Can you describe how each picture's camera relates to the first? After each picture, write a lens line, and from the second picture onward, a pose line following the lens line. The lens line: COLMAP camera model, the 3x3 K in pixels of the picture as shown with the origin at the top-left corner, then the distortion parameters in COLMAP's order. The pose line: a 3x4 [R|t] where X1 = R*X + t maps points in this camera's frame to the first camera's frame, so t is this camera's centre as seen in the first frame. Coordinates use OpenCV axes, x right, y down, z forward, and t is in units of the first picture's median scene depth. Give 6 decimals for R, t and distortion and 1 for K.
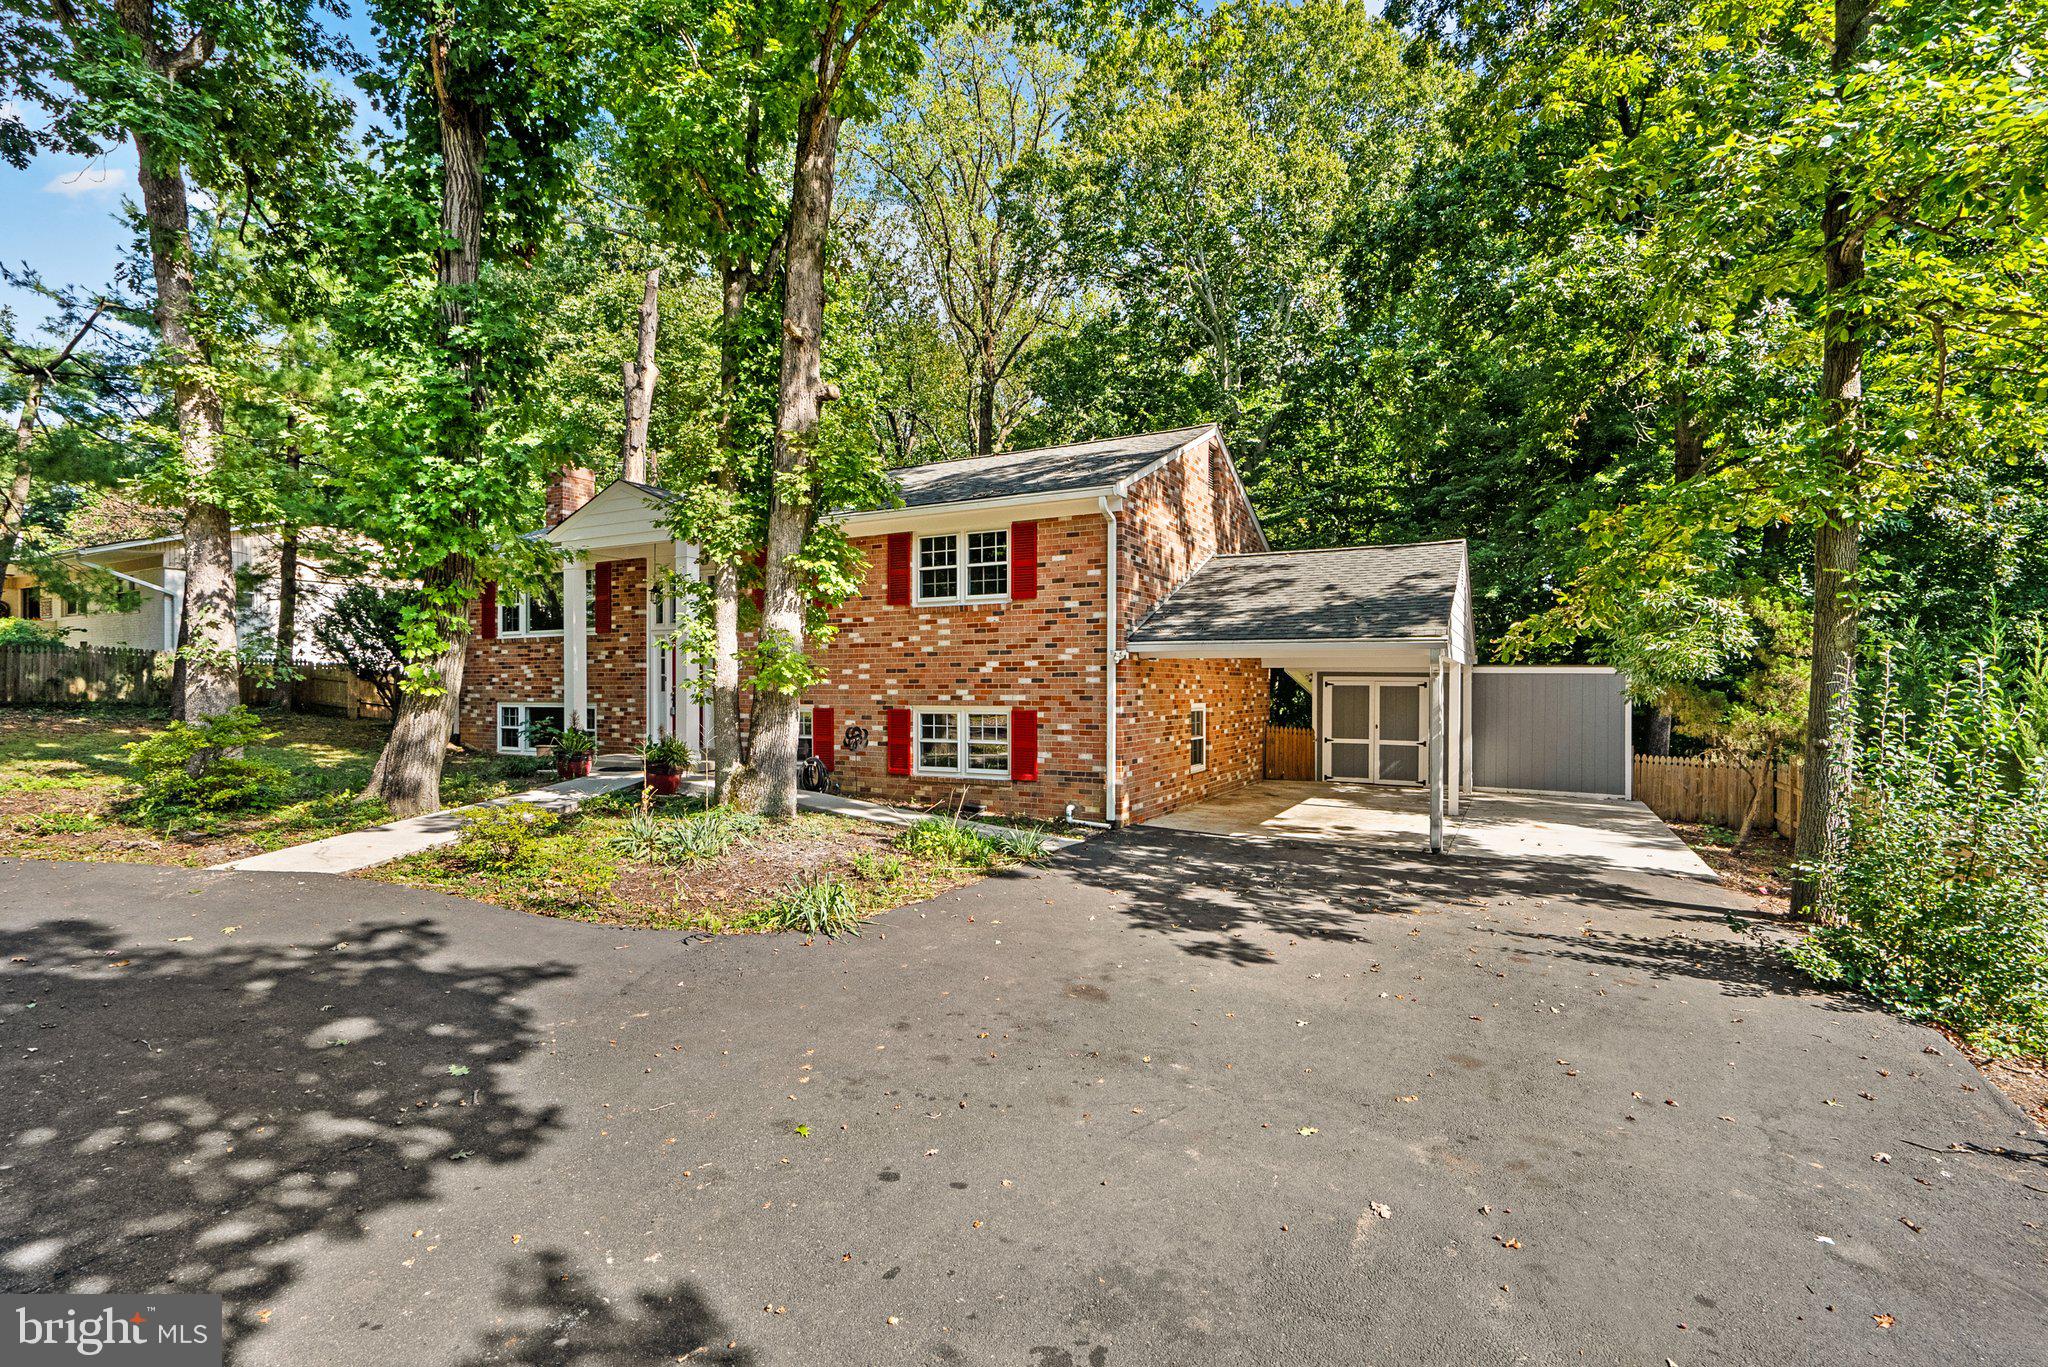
lens RADIAL K [[917.4, 0, 1030.1], [0, 917.4, 698.7], [0, 0, 1]] dist [-0.018954, -0.000021]
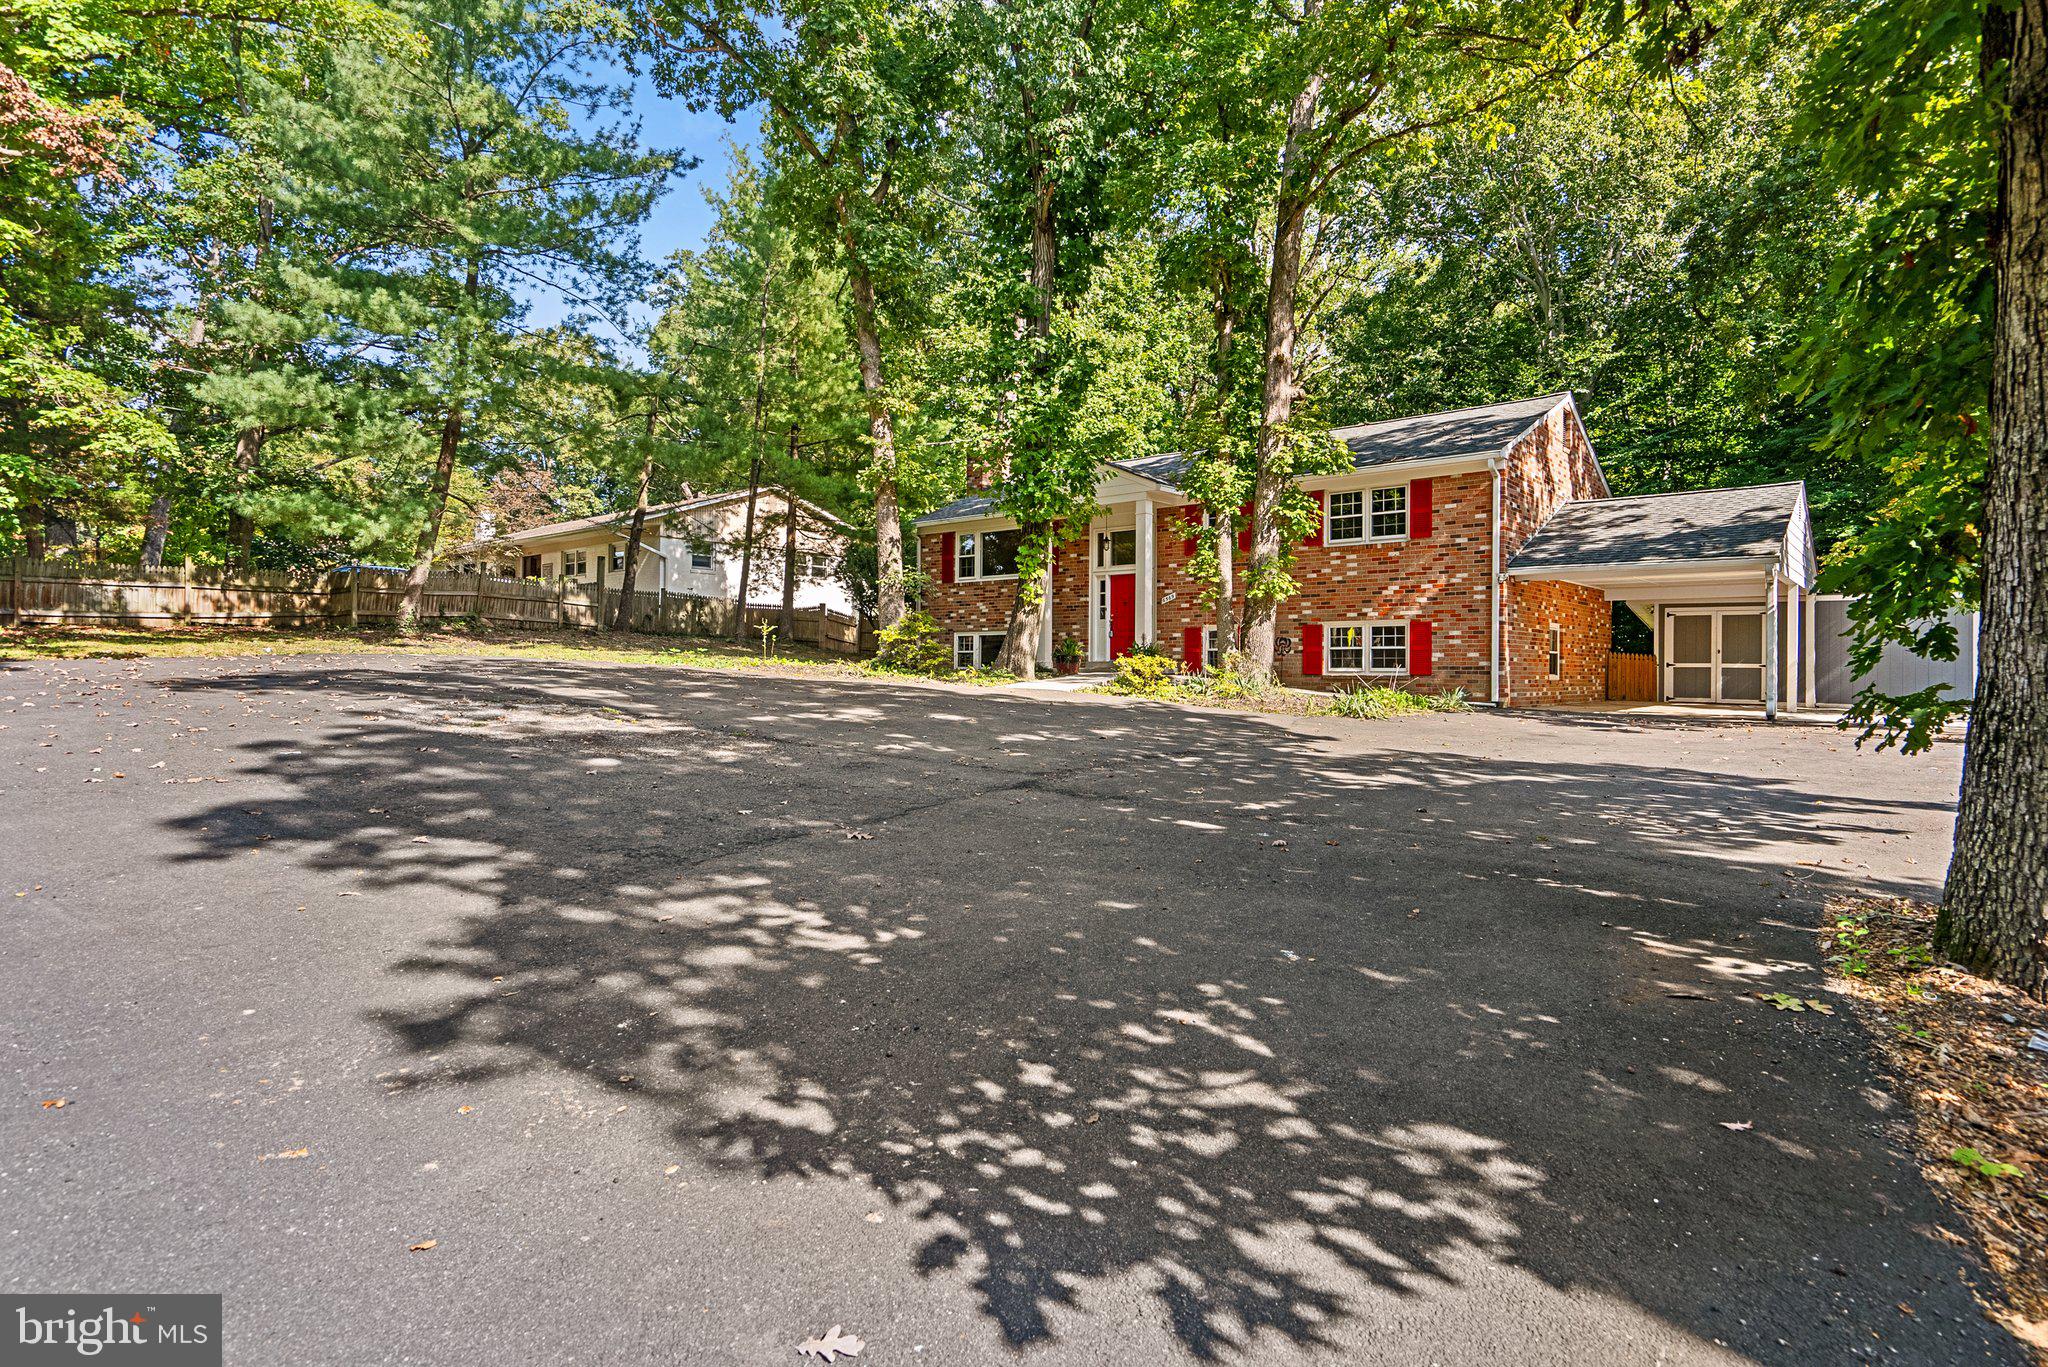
lens RADIAL K [[1031.2, 0, 1029.4], [0, 1031.2, 670.7], [0, 0, 1]] dist [-0.004606, -0.000440]
pose [[0.975221, 0.004572, -0.221186, -0.211324], [-0.006653, 0.999940, -0.008663, 0.092734], [0.221133, 0.009920, 0.975193, -0.527978]]
